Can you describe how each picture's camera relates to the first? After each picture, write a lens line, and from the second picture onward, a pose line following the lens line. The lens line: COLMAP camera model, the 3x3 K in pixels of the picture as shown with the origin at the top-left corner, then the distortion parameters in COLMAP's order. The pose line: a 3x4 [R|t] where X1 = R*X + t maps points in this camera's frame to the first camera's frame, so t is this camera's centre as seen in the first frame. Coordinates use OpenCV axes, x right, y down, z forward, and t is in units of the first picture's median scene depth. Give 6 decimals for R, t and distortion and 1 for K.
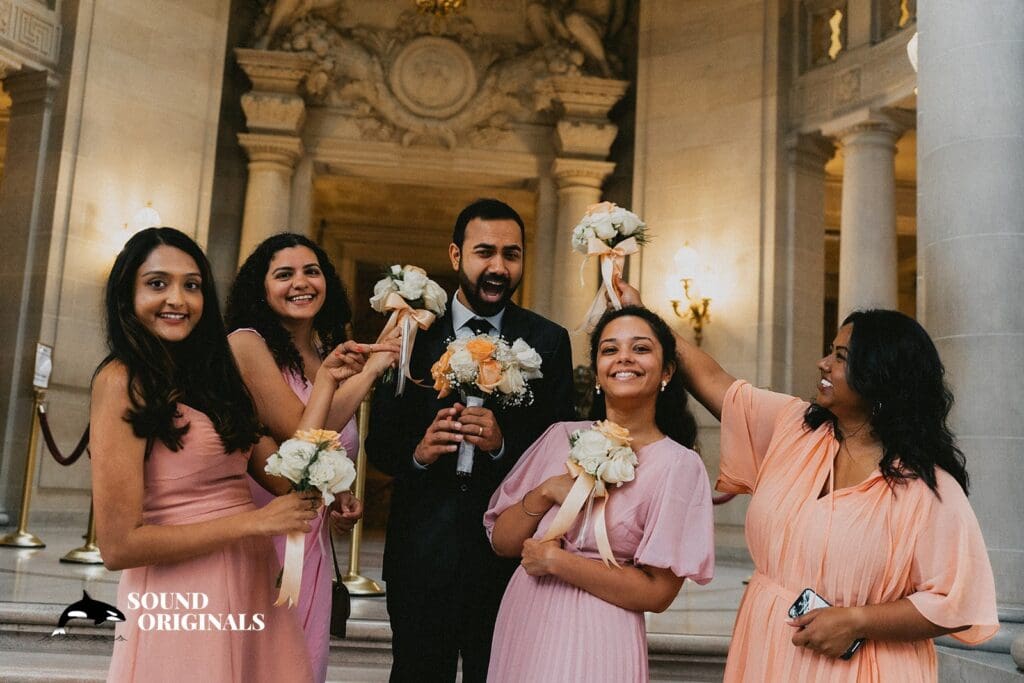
lens RADIAL K [[789.6, 0, 512.0], [0, 789.6, 341.5], [0, 0, 1]] dist [-0.002943, -0.001962]
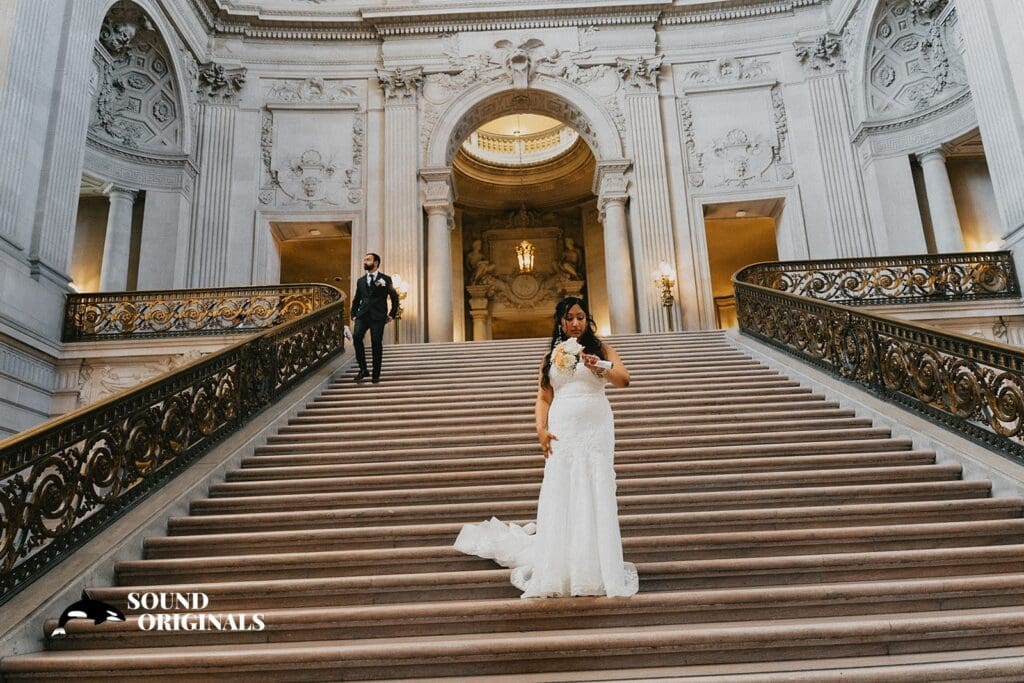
lens RADIAL K [[789.6, 0, 512.0], [0, 789.6, 341.5], [0, 0, 1]] dist [-0.002943, -0.001962]
pose [[0.989957, -0.120872, -0.073310, 0.059143], [0.105735, 0.977306, -0.183556, 0.484848], [0.093833, 0.173961, 0.980272, -2.191185]]
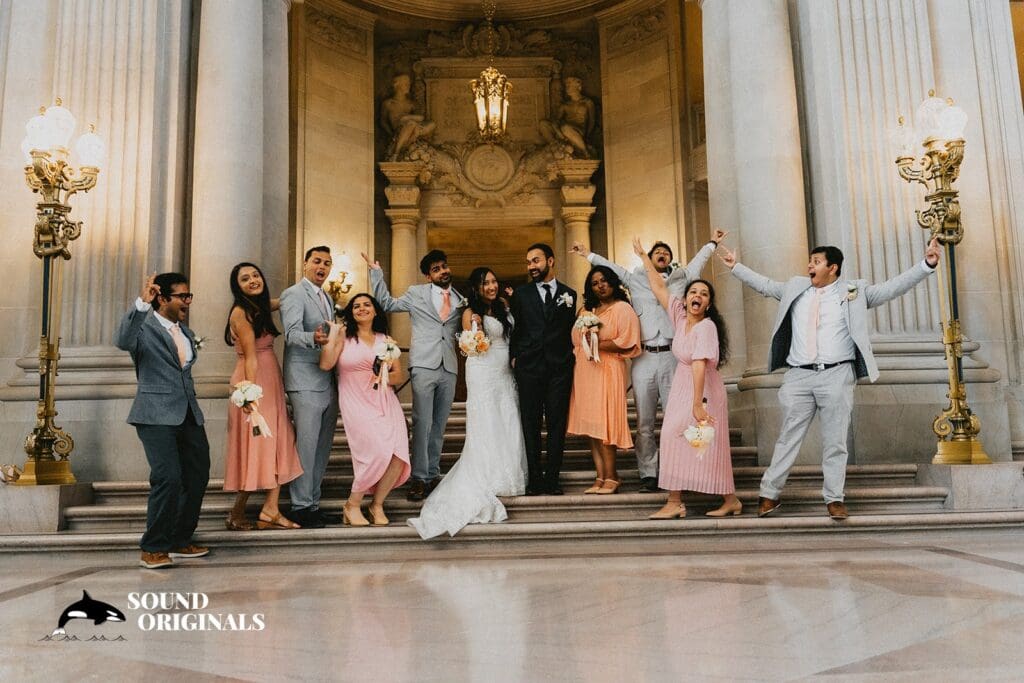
lens RADIAL K [[789.6, 0, 512.0], [0, 789.6, 341.5], [0, 0, 1]] dist [-0.002943, -0.001962]
pose [[0.995600, -0.084402, -0.040700, -0.010320], [0.082972, 0.995915, -0.035629, 0.122060], [0.043540, 0.032095, 0.998536, -0.761323]]
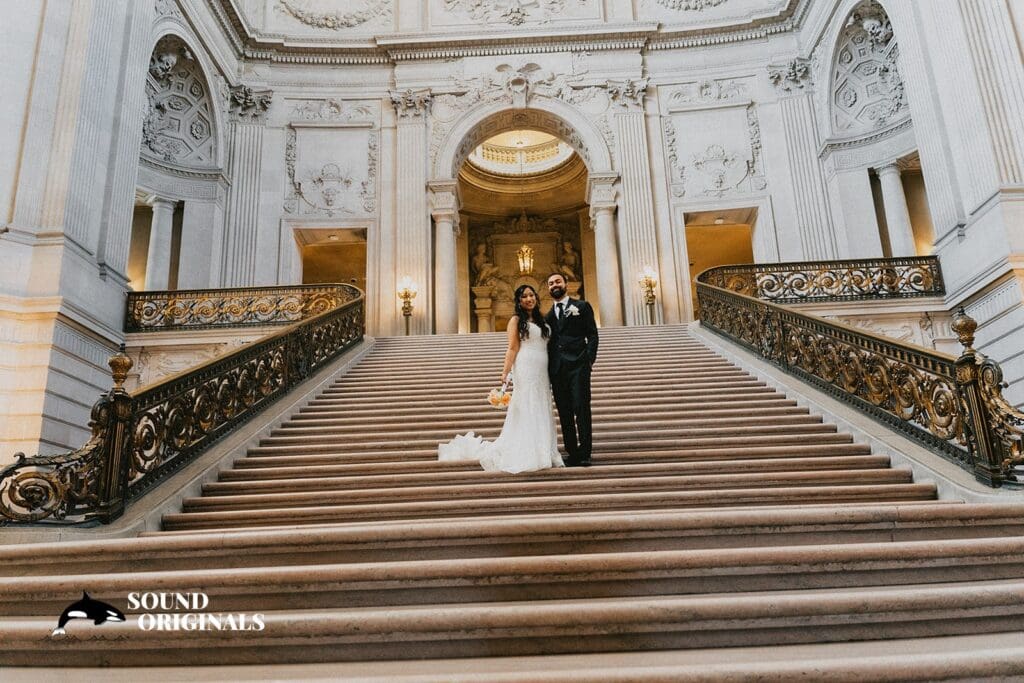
lens RADIAL K [[789.6, 0, 512.0], [0, 789.6, 341.5], [0, 0, 1]] dist [-0.002943, -0.001962]
pose [[0.989289, -0.119084, -0.084415, 0.106226], [0.101612, 0.977007, -0.187438, 0.555538], [0.104795, 0.176853, 0.978642, -2.425322]]
